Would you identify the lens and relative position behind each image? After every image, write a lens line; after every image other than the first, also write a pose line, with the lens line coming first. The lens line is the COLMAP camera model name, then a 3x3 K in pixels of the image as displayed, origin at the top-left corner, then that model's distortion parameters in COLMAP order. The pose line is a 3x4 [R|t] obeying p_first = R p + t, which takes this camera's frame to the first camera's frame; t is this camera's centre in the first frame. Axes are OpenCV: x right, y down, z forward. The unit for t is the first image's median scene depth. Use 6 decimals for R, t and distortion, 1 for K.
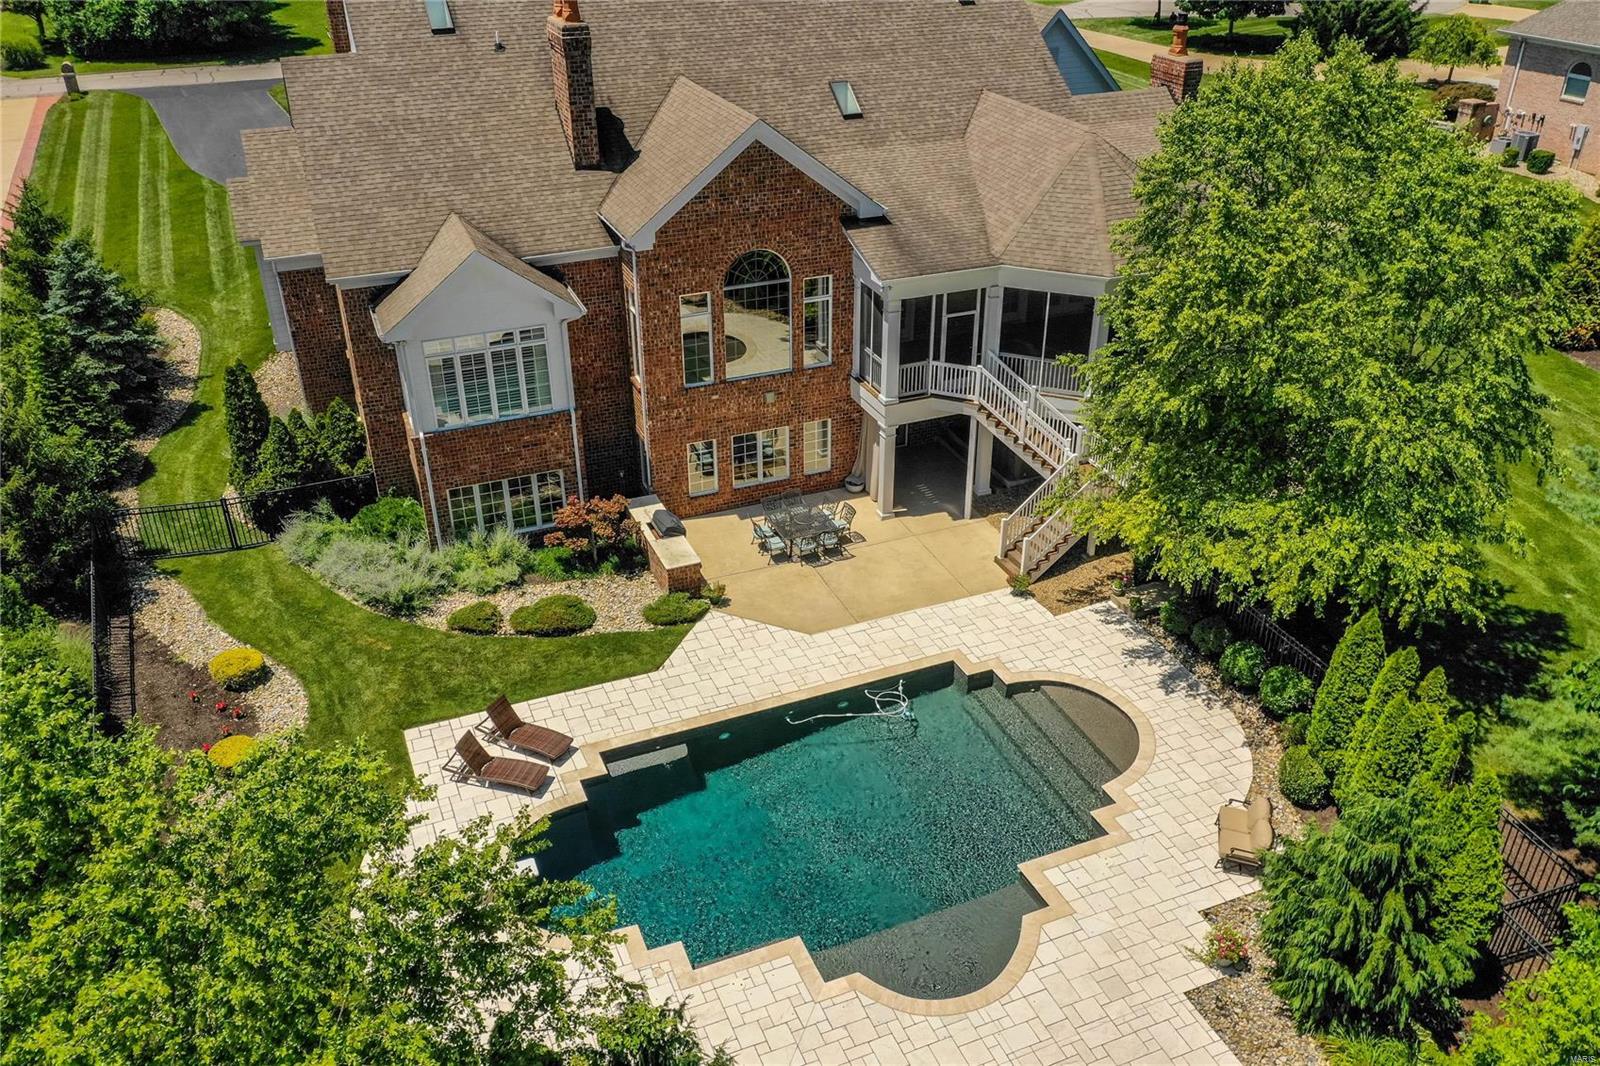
lens RADIAL K [[1258.4, 0, 795.0], [0, 1258.4, 531.2], [0, 0, 1]] dist [0.000789, -0.003127]
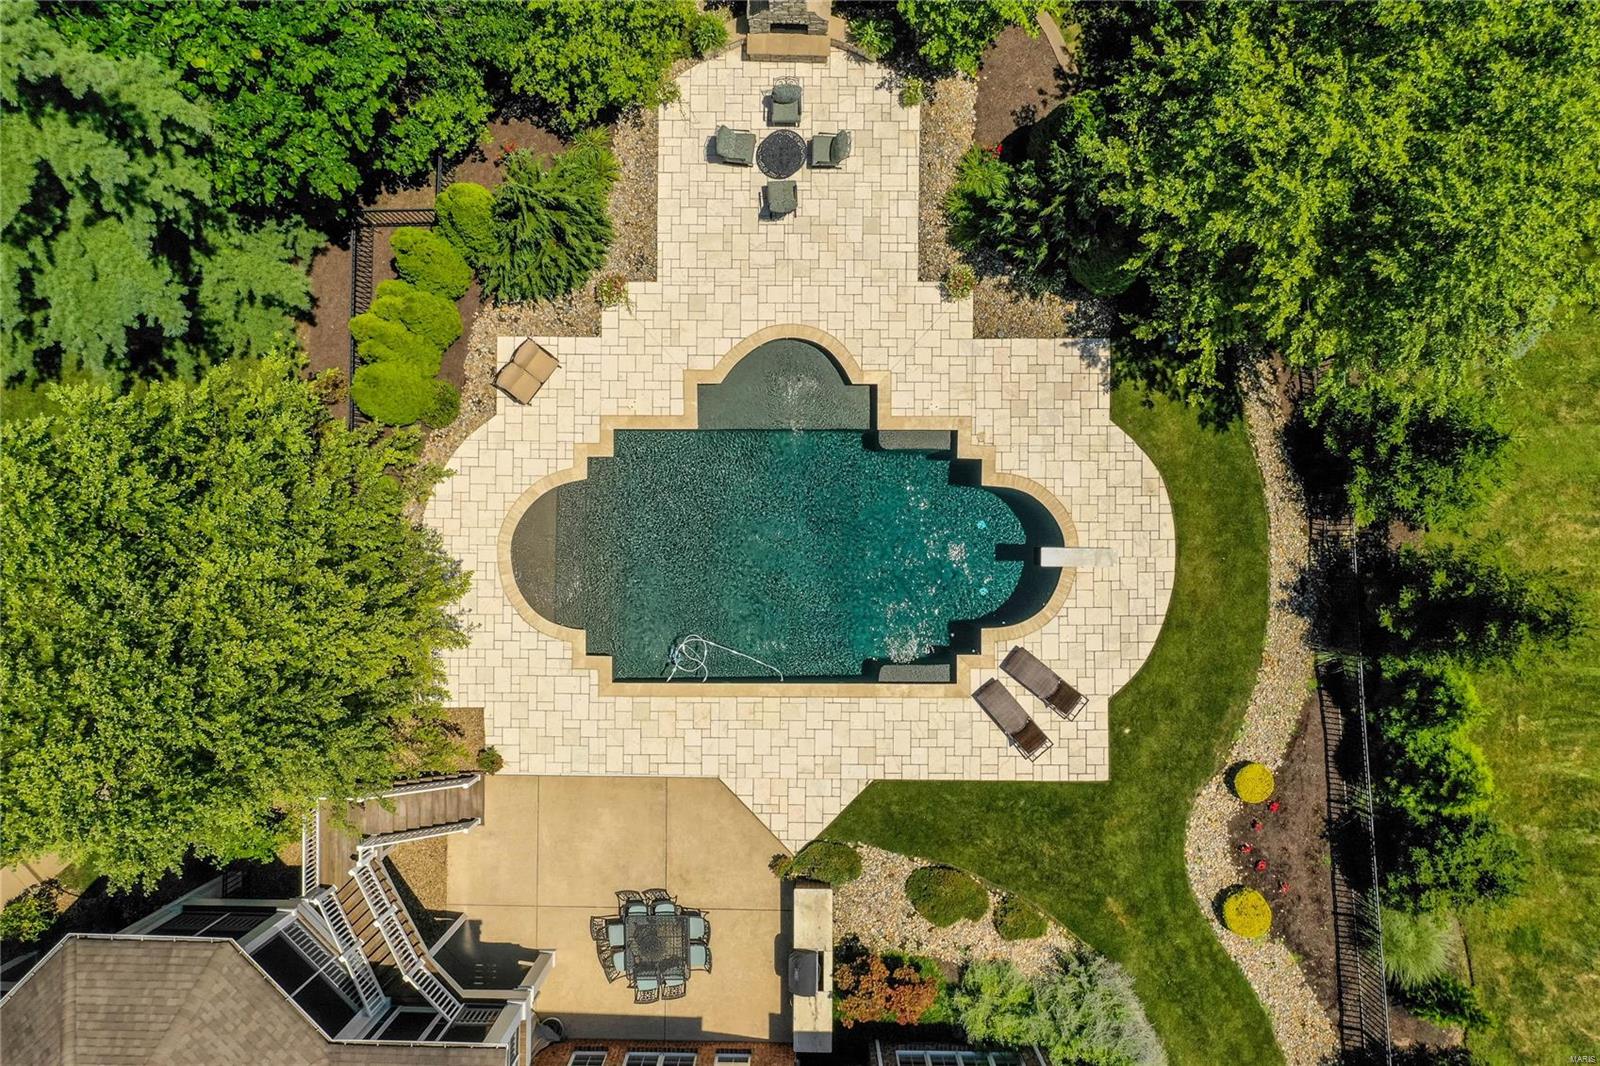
lens RADIAL K [[1284.9, 0, 790.5], [0, 1284.9, 529.0], [0, 0, 1]] dist [-0.004591, -0.003345]
pose [[-0.921907, -0.386958, 0.018738, 0.015848], [0.210179, -0.458937, 0.863251, -0.673661], [-0.325442, 0.799775, 0.504427, 0.277092]]
